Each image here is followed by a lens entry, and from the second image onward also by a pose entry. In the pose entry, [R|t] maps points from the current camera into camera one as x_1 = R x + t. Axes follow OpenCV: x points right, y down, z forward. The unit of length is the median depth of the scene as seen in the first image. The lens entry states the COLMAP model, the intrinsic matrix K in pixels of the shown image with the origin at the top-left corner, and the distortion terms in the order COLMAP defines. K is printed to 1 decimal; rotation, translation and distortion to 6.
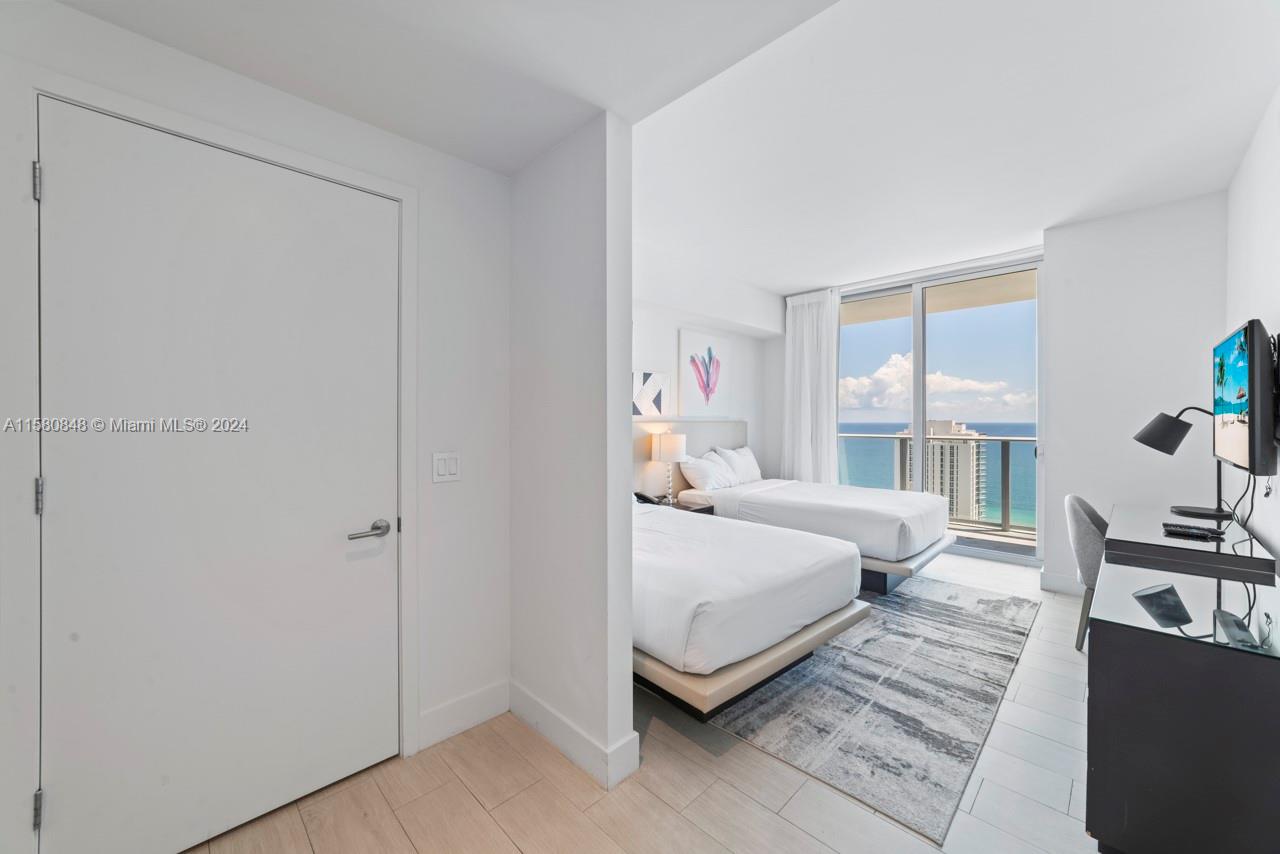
lens RADIAL K [[493.7, 0, 636.0], [0, 493.7, 424.3], [0, 0, 1]] dist [-0.017022, 0.005442]
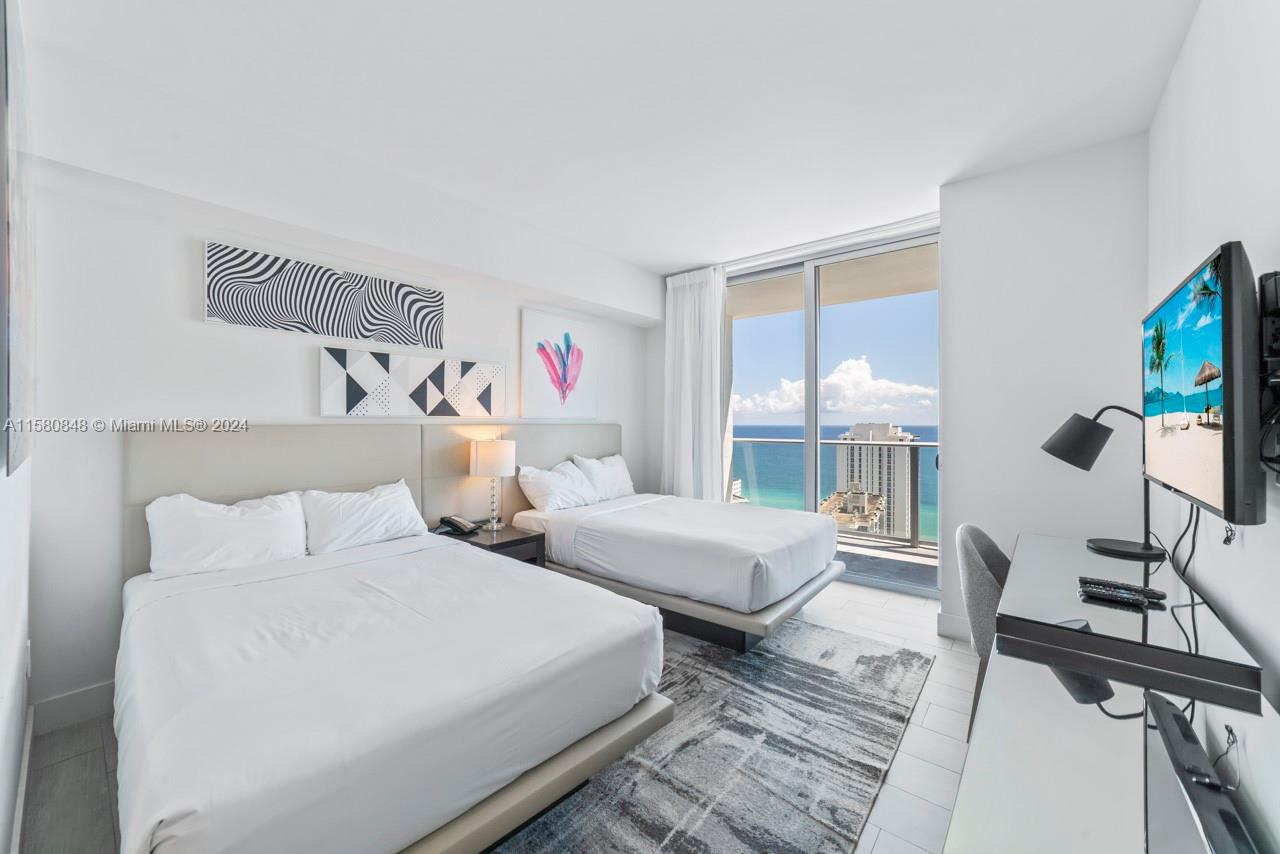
lens RADIAL K [[493.7, 0, 639.1], [0, 493.7, 420.3], [0, 0, 1]] dist [-0.017022, 0.005442]
pose [[0.995096, 0.001982, 0.098895, 0.295311], [-0.000684, 0.999913, -0.013154, -0.002178], [-0.098912, 0.013022, 0.995011, 0.278578]]
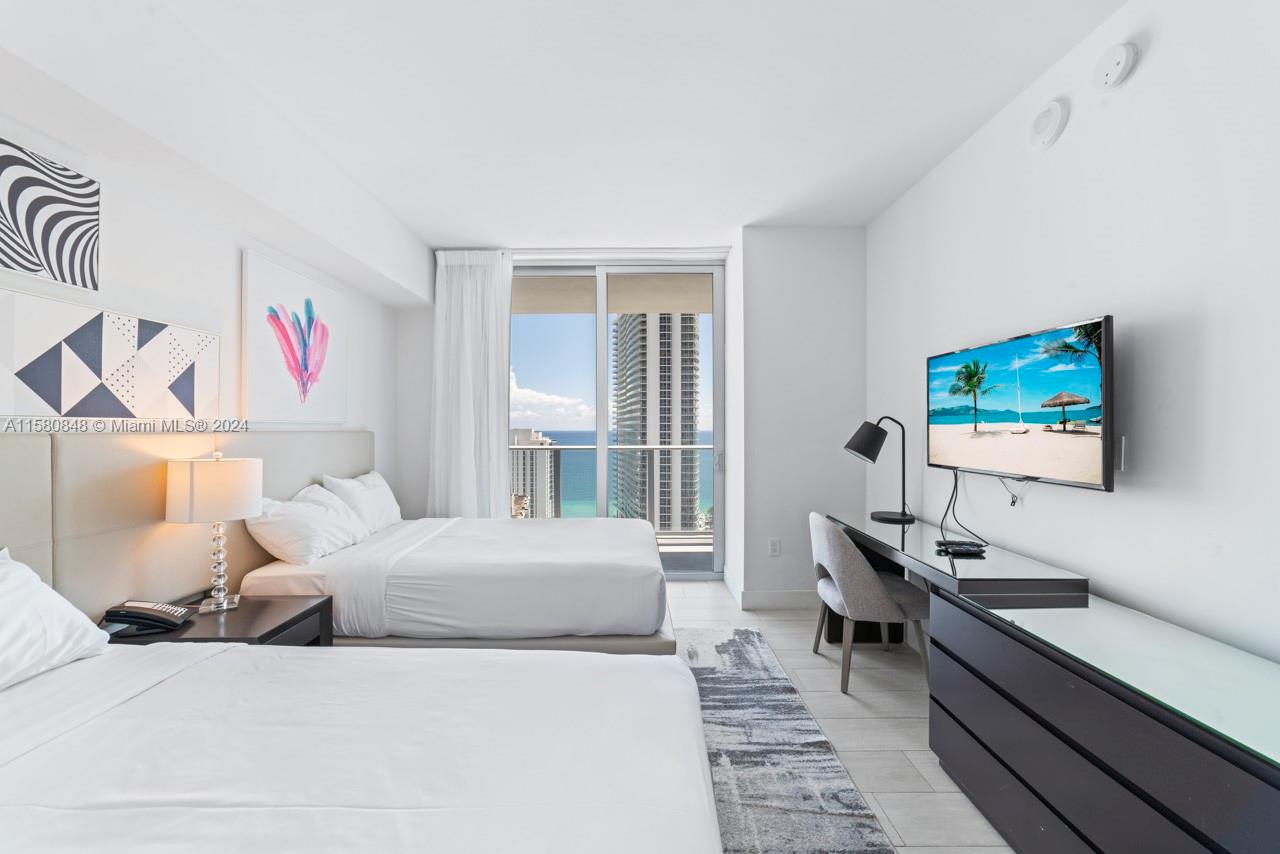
lens RADIAL K [[493.7, 0, 640.6], [0, 493.7, 427.6], [0, 0, 1]] dist [-0.017022, 0.005442]
pose [[0.699416, 0.001009, 0.714714, 0.022894], [0.006497, 0.999949, -0.007769, -0.005155], [-0.714685, 0.010077, 0.699374, 0.536957]]
